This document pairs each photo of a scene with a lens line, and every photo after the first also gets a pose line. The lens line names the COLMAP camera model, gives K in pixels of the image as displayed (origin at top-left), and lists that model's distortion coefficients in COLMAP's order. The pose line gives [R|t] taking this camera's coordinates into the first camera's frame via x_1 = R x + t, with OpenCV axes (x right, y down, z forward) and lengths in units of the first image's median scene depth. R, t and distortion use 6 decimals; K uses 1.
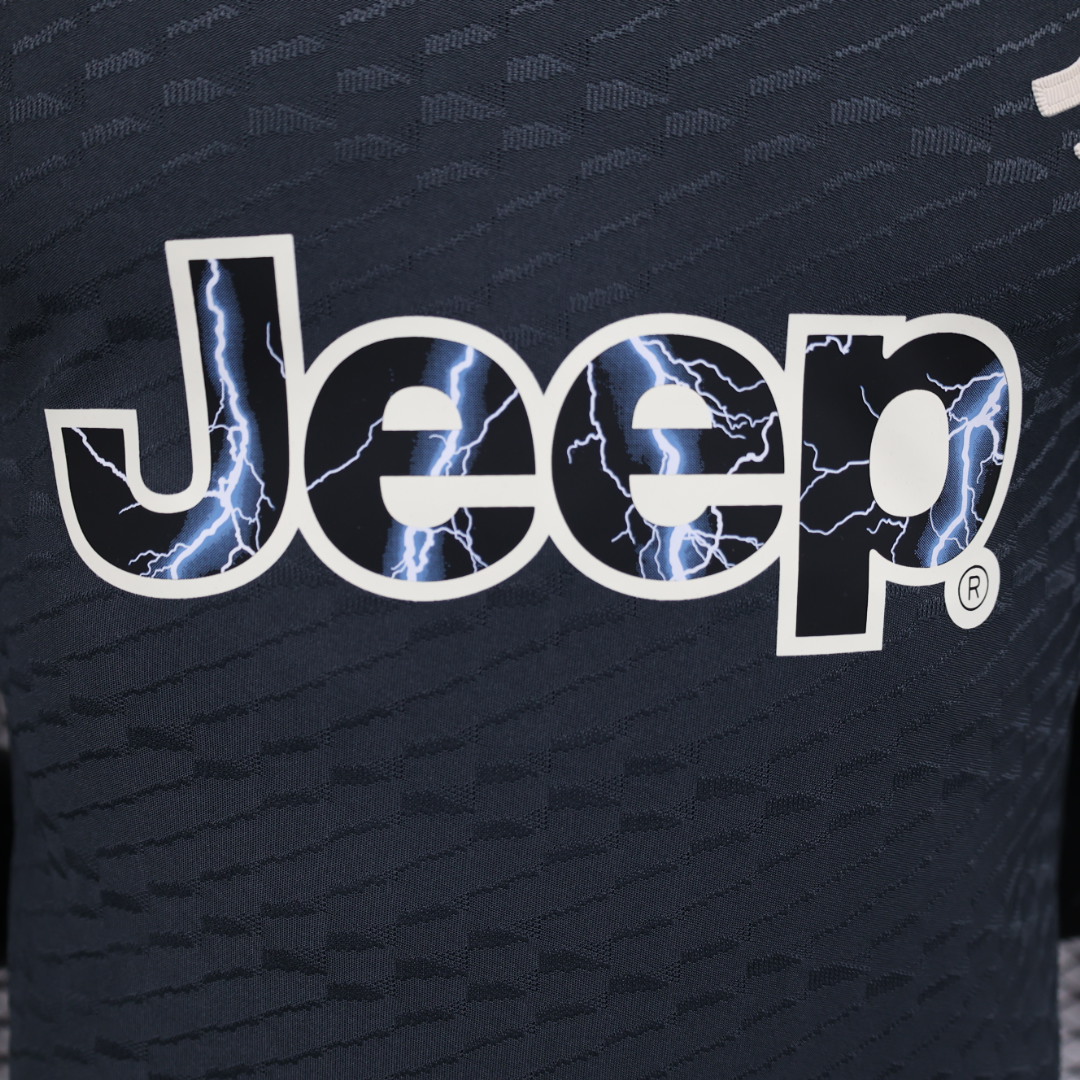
lens RADIAL K [[1489.3, 0, 538.2], [0, 1489.3, 533.9], [0, 0, 1]] dist [-0.015216, 0.000000]
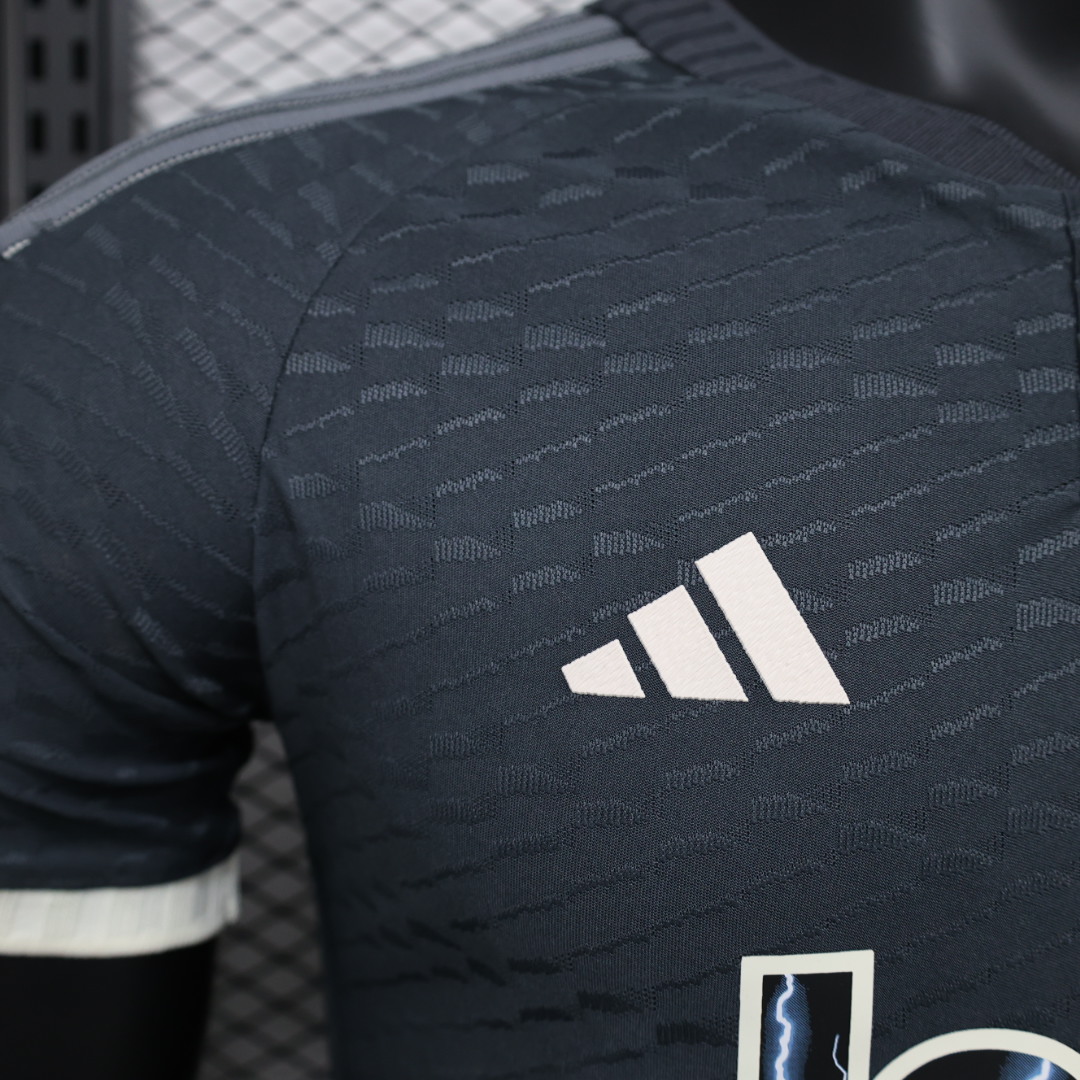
lens RADIAL K [[1489.3, 0, 532.7], [0, 1489.3, 551.3], [0, 0, 1]] dist [-0.015216, 0.000000]
pose [[0.999616, 0.013926, 0.023960, -0.395786], [-0.010415, 0.989974, -0.140867, -0.306271], [-0.025682, 0.140563, 0.989739, 0.023799]]
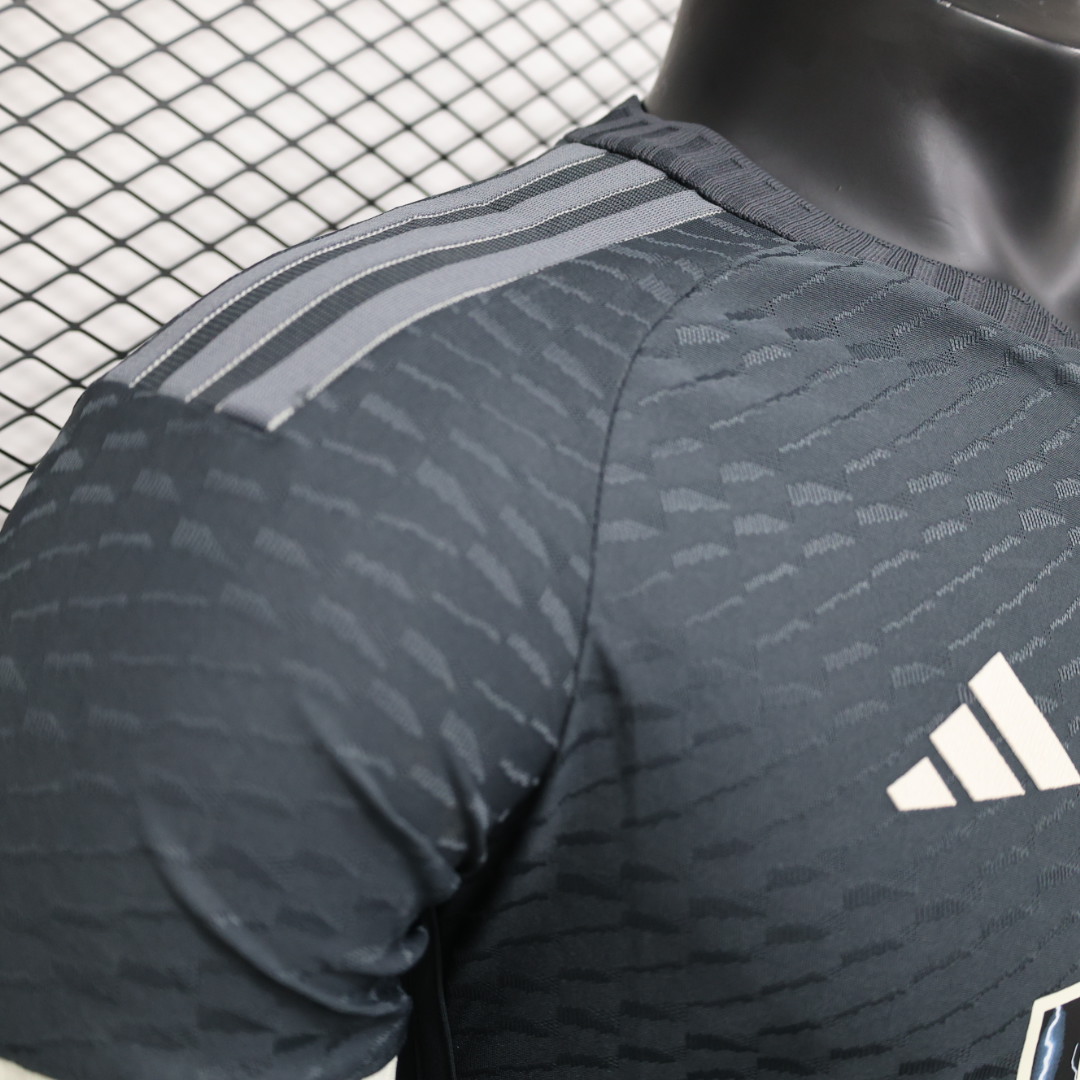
lens RADIAL K [[1489.3, 0, 540.9], [0, 1489.3, 544.9], [0, 0, 1]] dist [-0.015216, 0.000000]
pose [[0.850362, -0.065567, 0.522096, -1.120037], [0.131231, 0.987280, -0.089754, -0.477406], [-0.509571, 0.144838, 0.848151, 0.152100]]
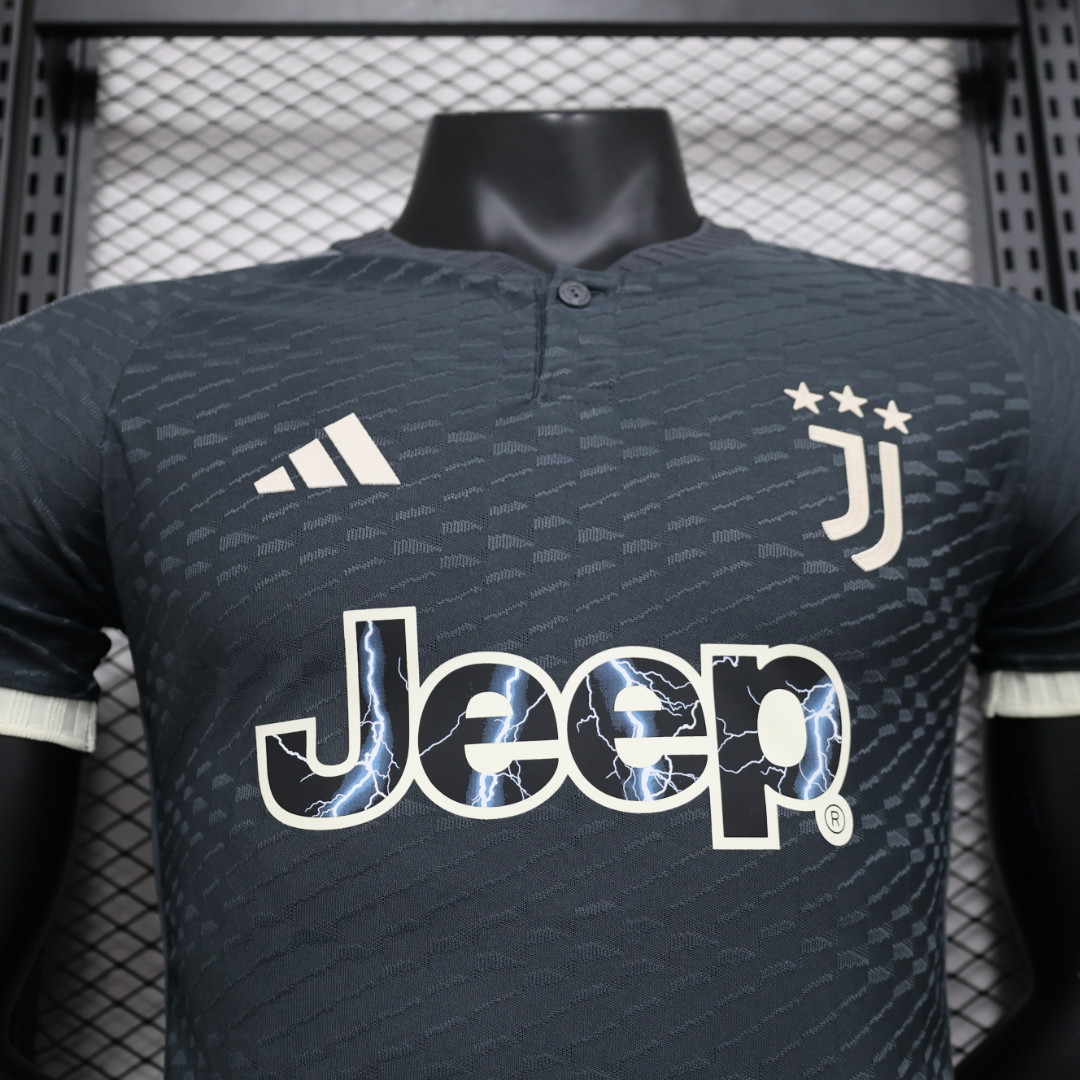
lens RADIAL K [[1489.3, 0, 550.4], [0, 1489.3, 541.8], [0, 0, 1]] dist [-0.015216, 0.000000]
pose [[0.999164, -0.024443, 0.032756, -0.059483], [0.037417, 0.869503, -0.492509, 0.586442], [-0.016444, 0.493323, 0.869691, -0.556895]]
